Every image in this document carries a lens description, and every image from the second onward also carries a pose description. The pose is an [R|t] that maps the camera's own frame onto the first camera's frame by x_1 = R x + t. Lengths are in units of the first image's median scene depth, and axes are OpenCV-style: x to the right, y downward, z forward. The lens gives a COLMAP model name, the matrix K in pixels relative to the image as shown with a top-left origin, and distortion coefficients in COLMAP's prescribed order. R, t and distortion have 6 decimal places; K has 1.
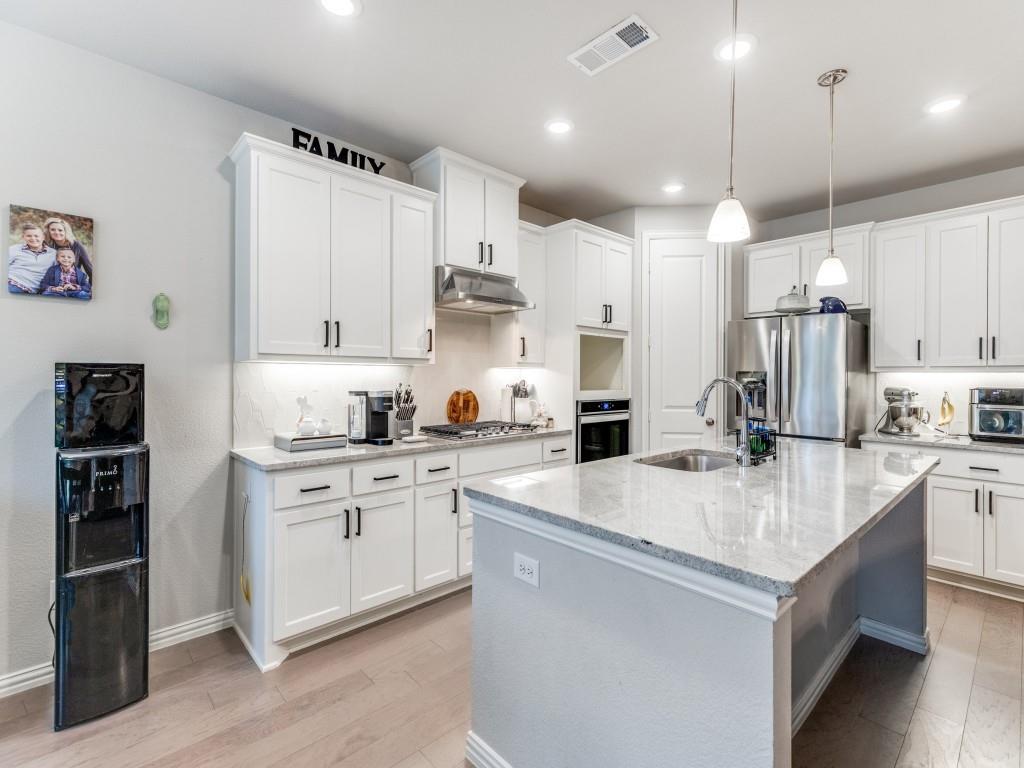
lens RADIAL K [[471.4, 0, 520.8], [0, 471.4, 373.2], [0, 0, 1]] dist [0.007852, 0.000534]
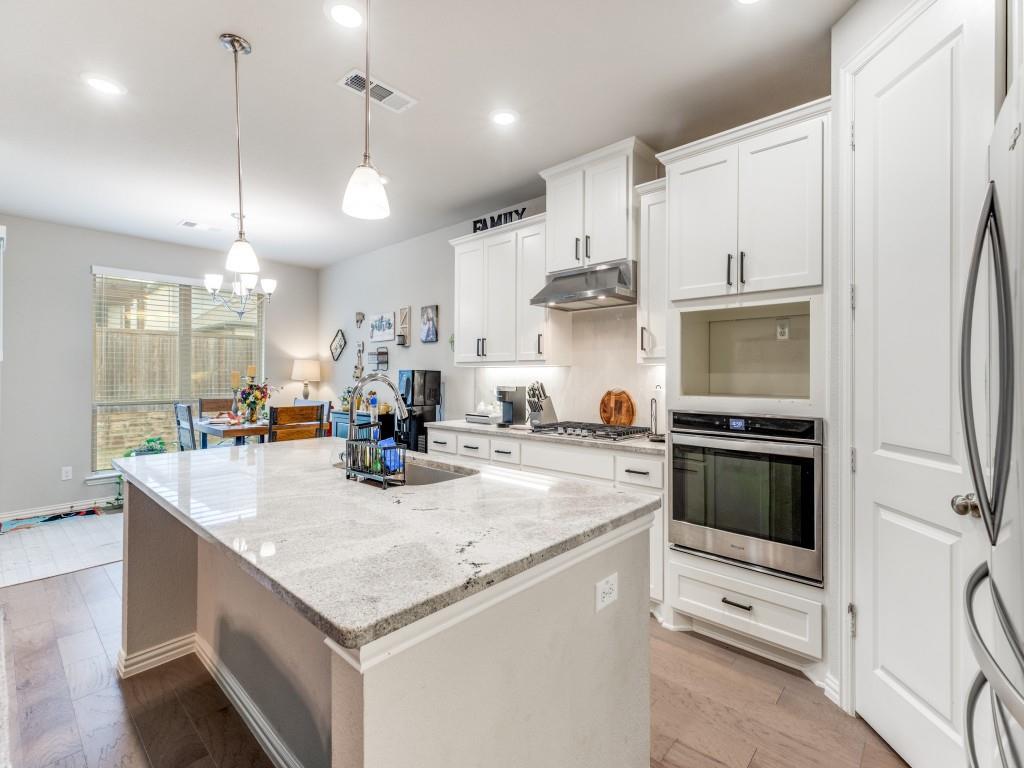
lens RADIAL K [[471.4, 0, 518.4], [0, 471.4, 373.3], [0, 0, 1]] dist [0.007852, 0.000534]
pose [[0.084136, -0.008360, -0.996419, 0.961800], [0.006558, 0.999948, -0.007836, 0.010313], [0.996433, -0.005875, 0.084187, 0.868014]]
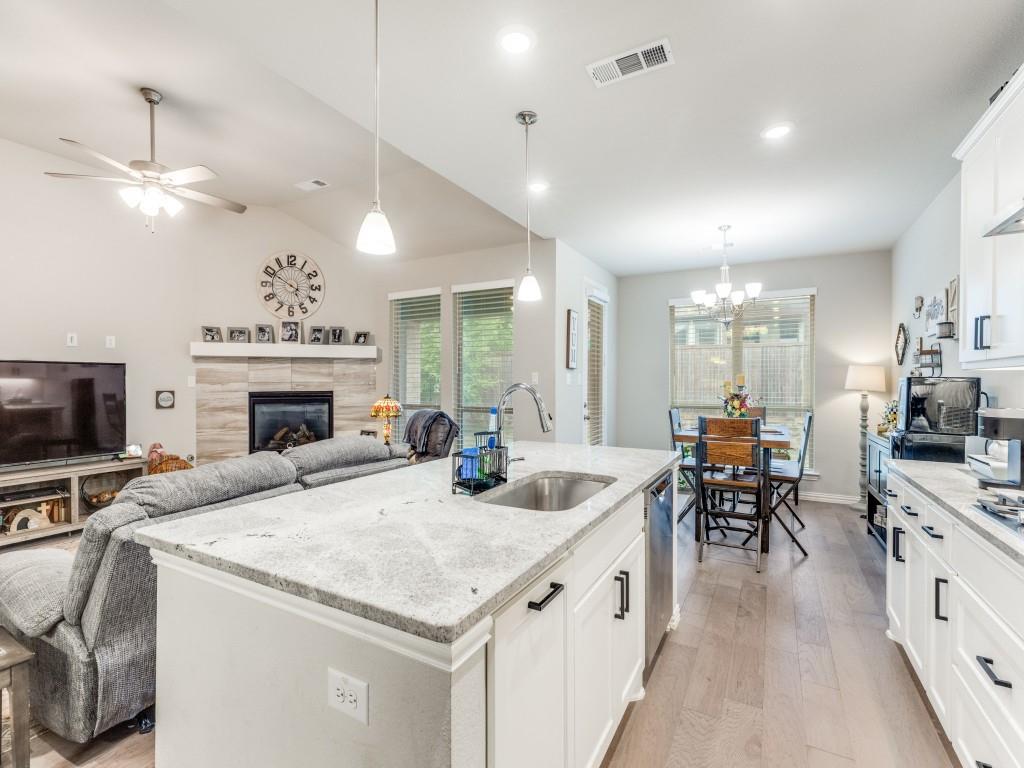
lens RADIAL K [[471.4, 0, 520.1], [0, 471.4, 382.9], [0, 0, 1]] dist [0.007852, 0.000534]
pose [[-0.947646, -0.006337, -0.319260, 0.514968], [-0.004470, 0.999968, -0.006582, 0.007913], [0.319292, -0.004810, -0.947644, 1.323532]]
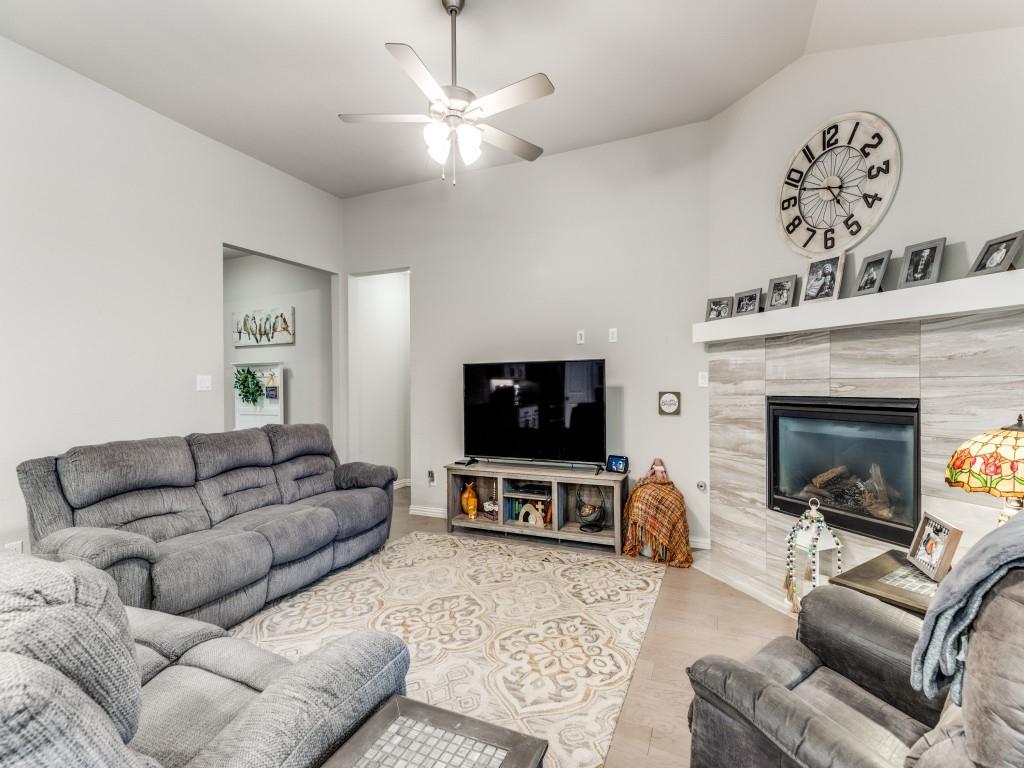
lens RADIAL K [[471.4, 0, 517.8], [0, 471.4, 384.9], [0, 0, 1]] dist [0.007852, 0.000534]
pose [[-0.398619, -0.006998, 0.917090, 0.154875], [-0.000097, 0.999971, 0.007589, 0.001784], [-0.917117, 0.002936, -0.398608, 0.211519]]
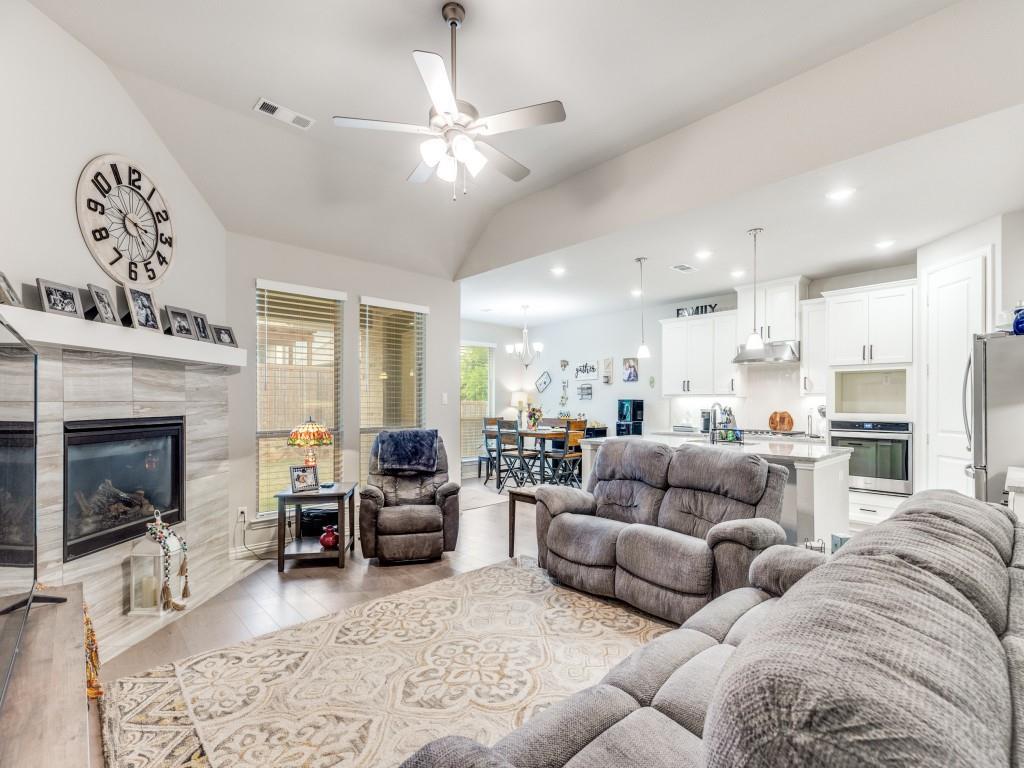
lens RADIAL K [[471.4, 0, 524.9], [0, 471.4, 399.6], [0, 0, 1]] dist [0.007852, 0.000534]
pose [[0.020931, -0.011842, -0.999711, 1.820033], [0.006598, 0.999910, -0.011706, 0.010862], [0.999759, -0.006351, 0.021007, 0.081120]]
